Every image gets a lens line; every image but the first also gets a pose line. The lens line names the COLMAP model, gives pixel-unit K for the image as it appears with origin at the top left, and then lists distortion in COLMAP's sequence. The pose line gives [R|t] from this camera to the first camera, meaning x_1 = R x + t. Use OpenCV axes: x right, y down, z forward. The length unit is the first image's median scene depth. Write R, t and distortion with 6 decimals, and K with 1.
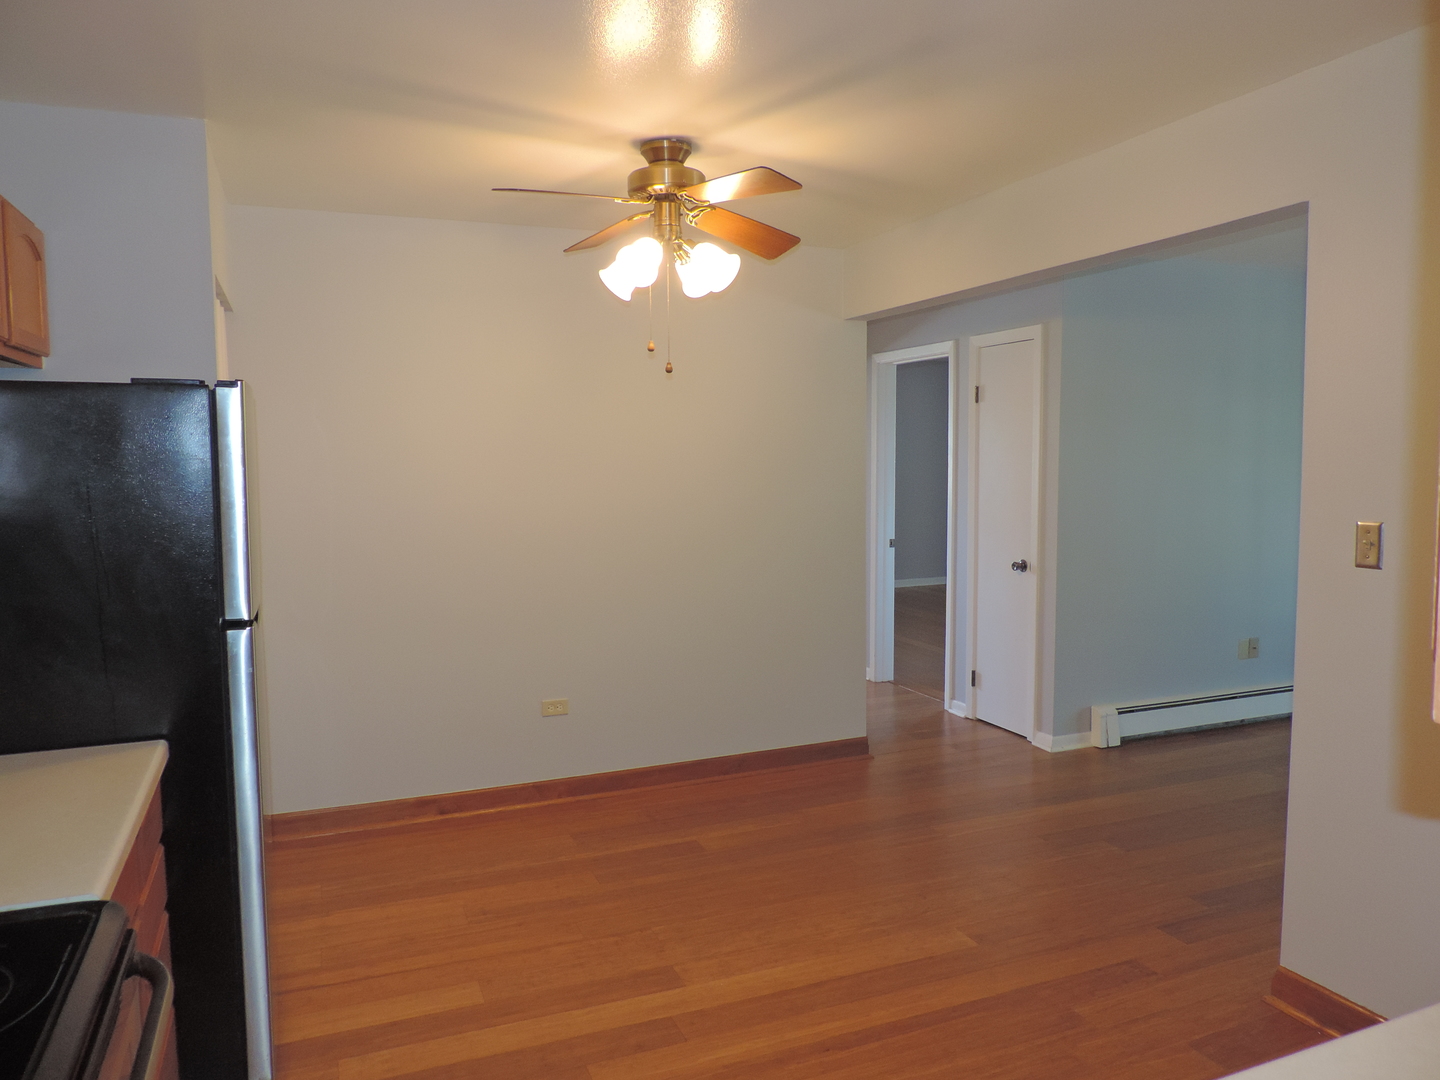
lens RADIAL K [[1027.3, 0, 726.1], [0, 1027.3, 543.4], [0, 0, 1]] dist [-0.028980, 0.000794]
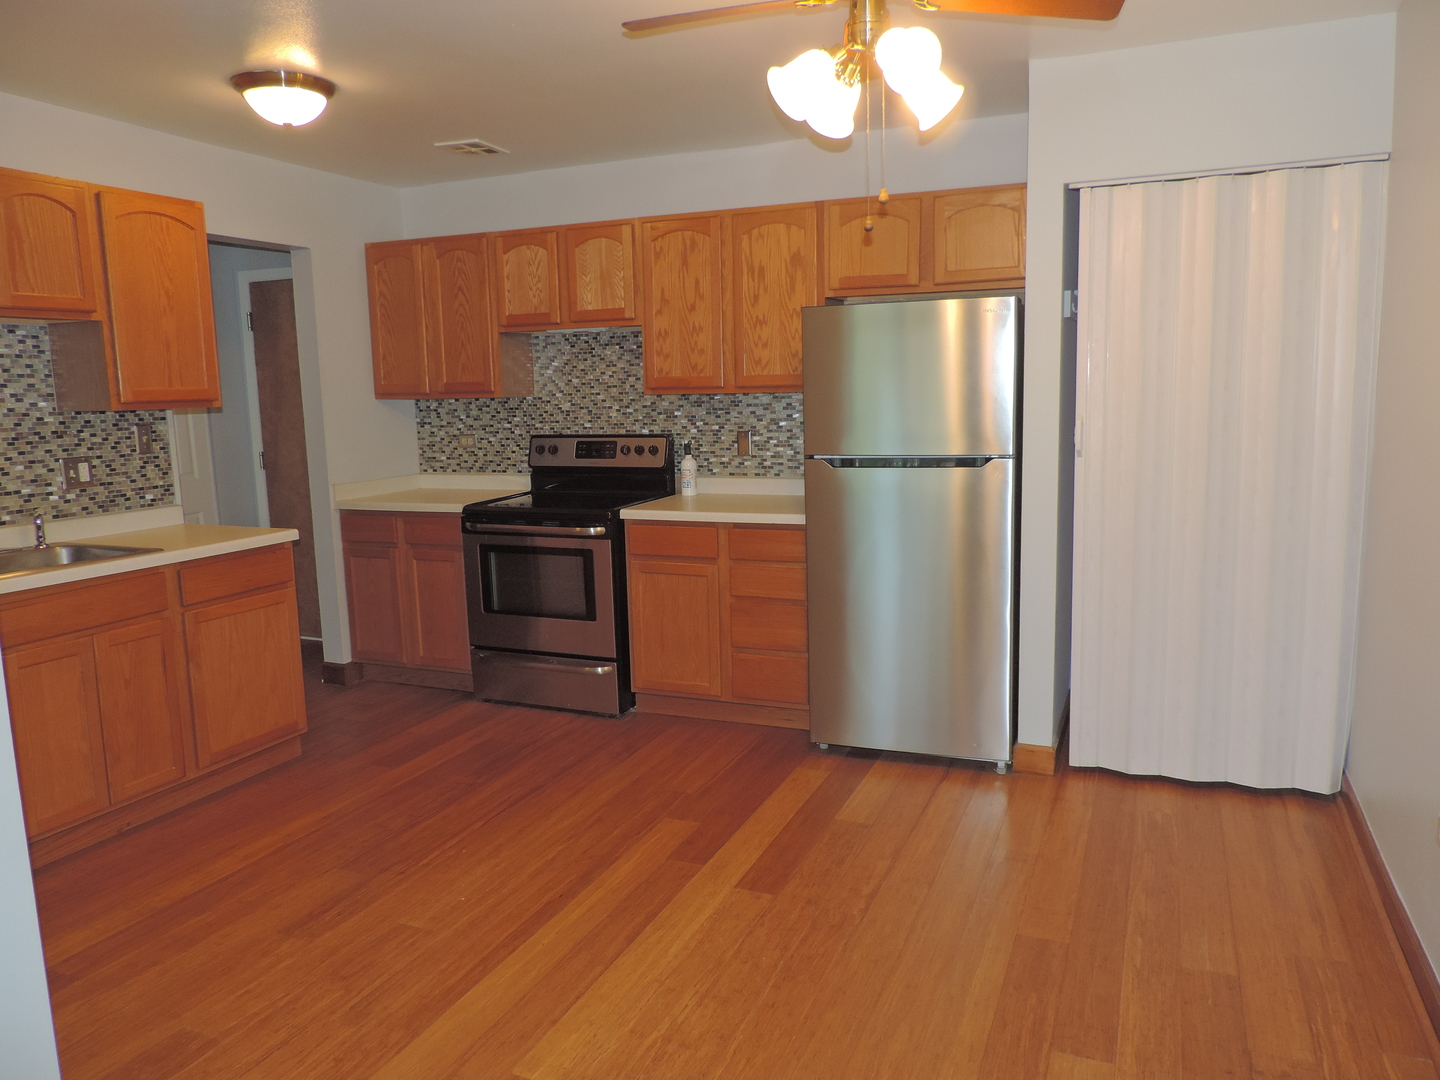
lens RADIAL K [[1027.3, 0, 726.1], [0, 1027.3, 543.4], [0, 0, 1]] dist [-0.028980, 0.000794]
pose [[-0.713347, 0.131310, -0.688399, 0.623271], [-0.033689, 0.974729, 0.220837, -0.117951], [0.700001, 0.180725, -0.690896, 1.655908]]
